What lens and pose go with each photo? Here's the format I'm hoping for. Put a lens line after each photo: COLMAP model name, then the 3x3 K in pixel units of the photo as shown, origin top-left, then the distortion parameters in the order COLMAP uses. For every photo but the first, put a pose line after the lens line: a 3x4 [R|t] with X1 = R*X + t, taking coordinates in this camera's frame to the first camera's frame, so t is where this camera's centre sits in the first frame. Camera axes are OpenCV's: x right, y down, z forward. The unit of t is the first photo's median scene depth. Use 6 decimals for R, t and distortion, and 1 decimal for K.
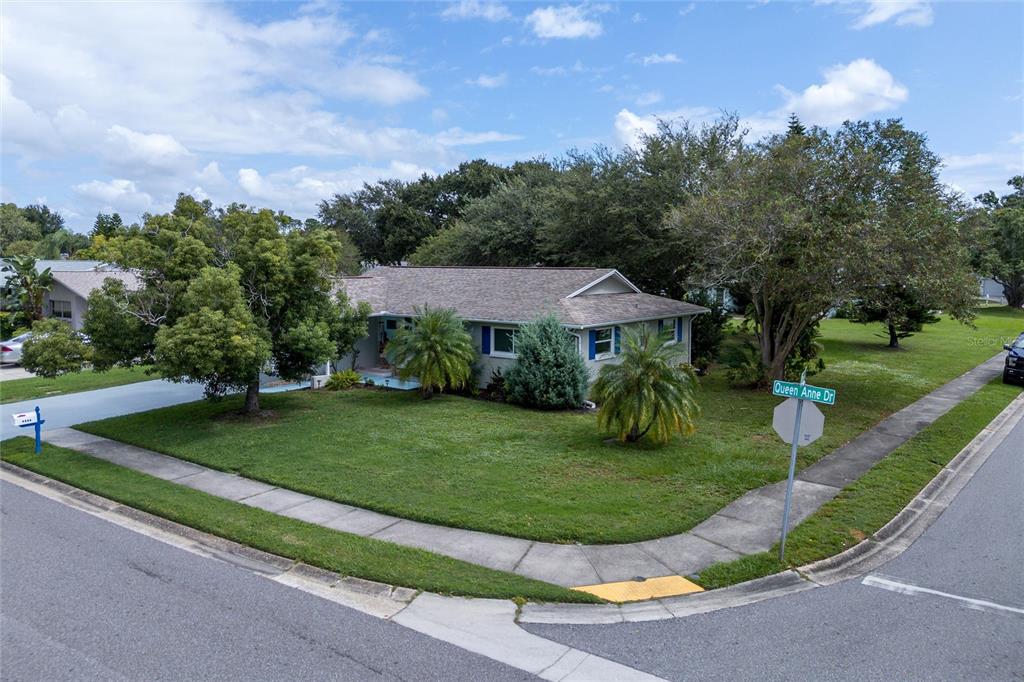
lens RADIAL K [[470.4, 0, 513.8], [0, 470.4, 336.7], [0, 0, 1]] dist [0.037255, -0.000219]
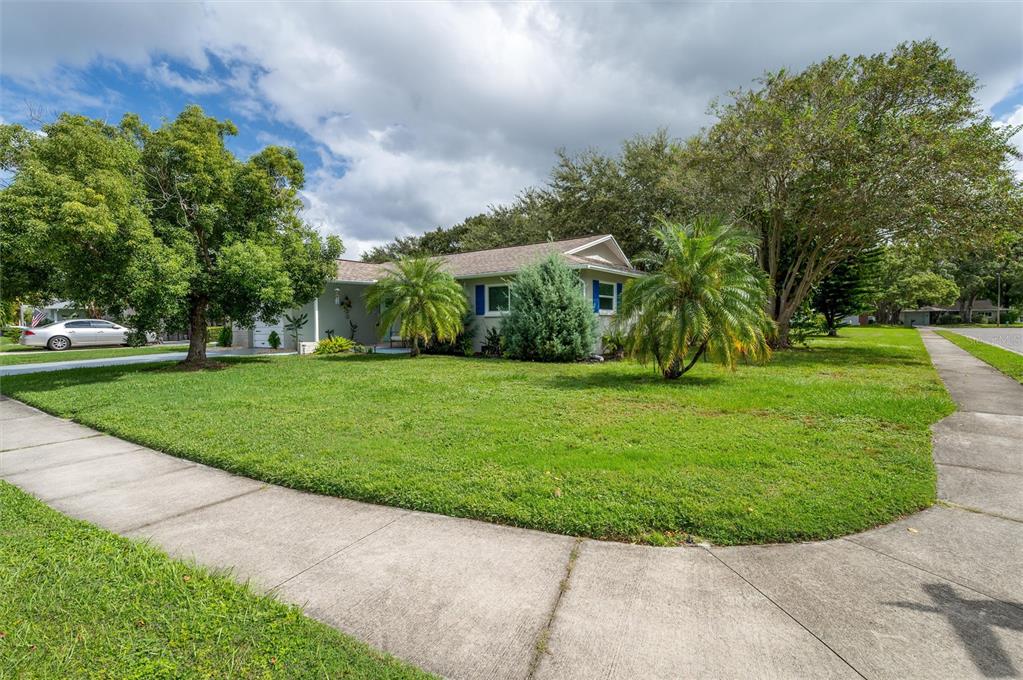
lens RADIAL K [[406.7, 0, 512.1], [0, 406.7, 330.6], [0, 0, 1]] dist [-0.000361, -0.000011]
pose [[0.999877, -0.013368, 0.008198, -0.004502], [0.013426, 0.999884, -0.007177, 0.146196], [-0.008101, 0.007286, 0.999941, 0.366495]]
